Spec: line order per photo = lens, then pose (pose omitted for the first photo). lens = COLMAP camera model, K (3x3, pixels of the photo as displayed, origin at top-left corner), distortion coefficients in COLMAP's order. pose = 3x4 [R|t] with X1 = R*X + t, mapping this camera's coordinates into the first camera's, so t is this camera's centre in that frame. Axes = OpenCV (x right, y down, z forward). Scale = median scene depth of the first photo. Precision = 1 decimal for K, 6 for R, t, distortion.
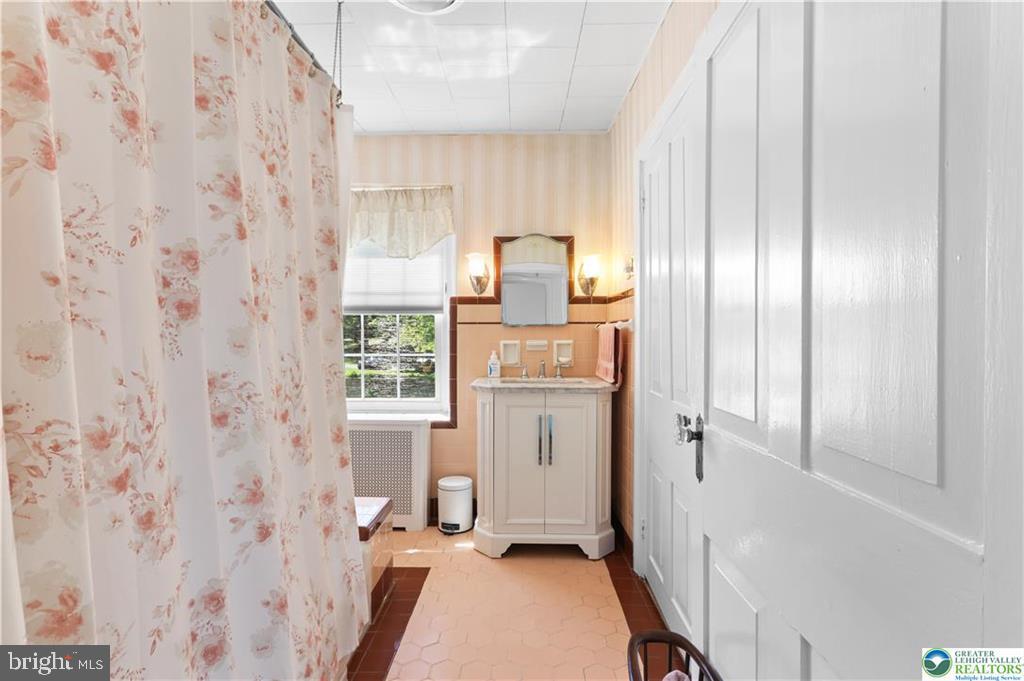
lens RADIAL K [[469.4, 0, 509.7], [0, 469.4, 341.6], [0, 0, 1]] dist [-0.003887, 0.001066]
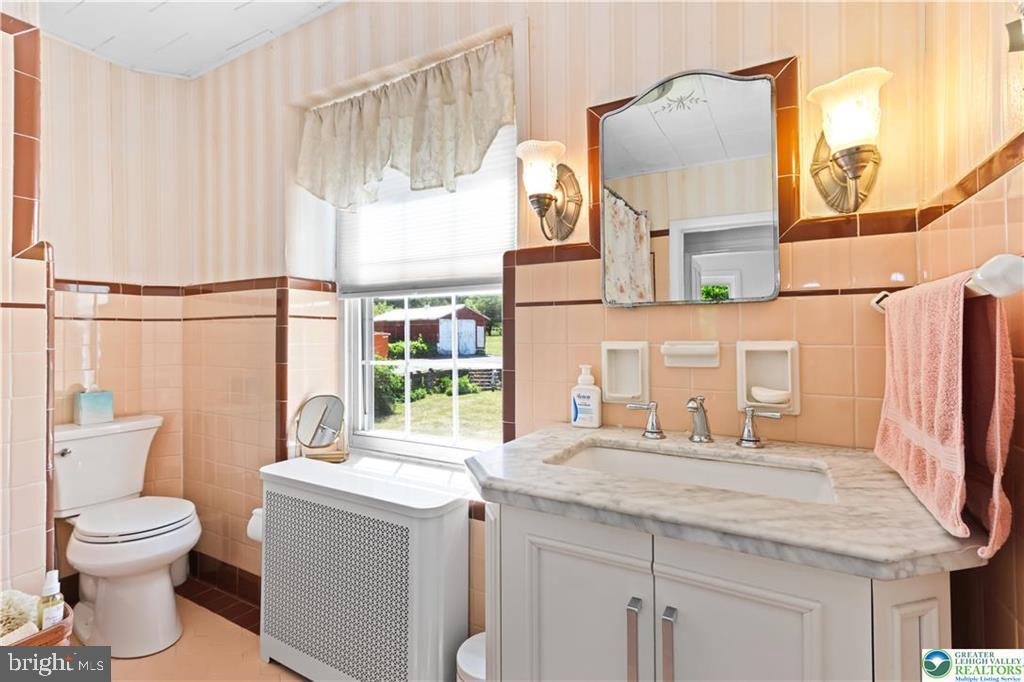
lens RADIAL K [[469.4, 0, 518.6], [0, 469.4, 332.7], [0, 0, 1]] dist [-0.003887, 0.001066]
pose [[0.885259, -0.004902, -0.465073, 0.114054], [0.000518, 0.999954, -0.009554, -0.006579], [0.465099, 0.008217, 0.885221, 0.582906]]
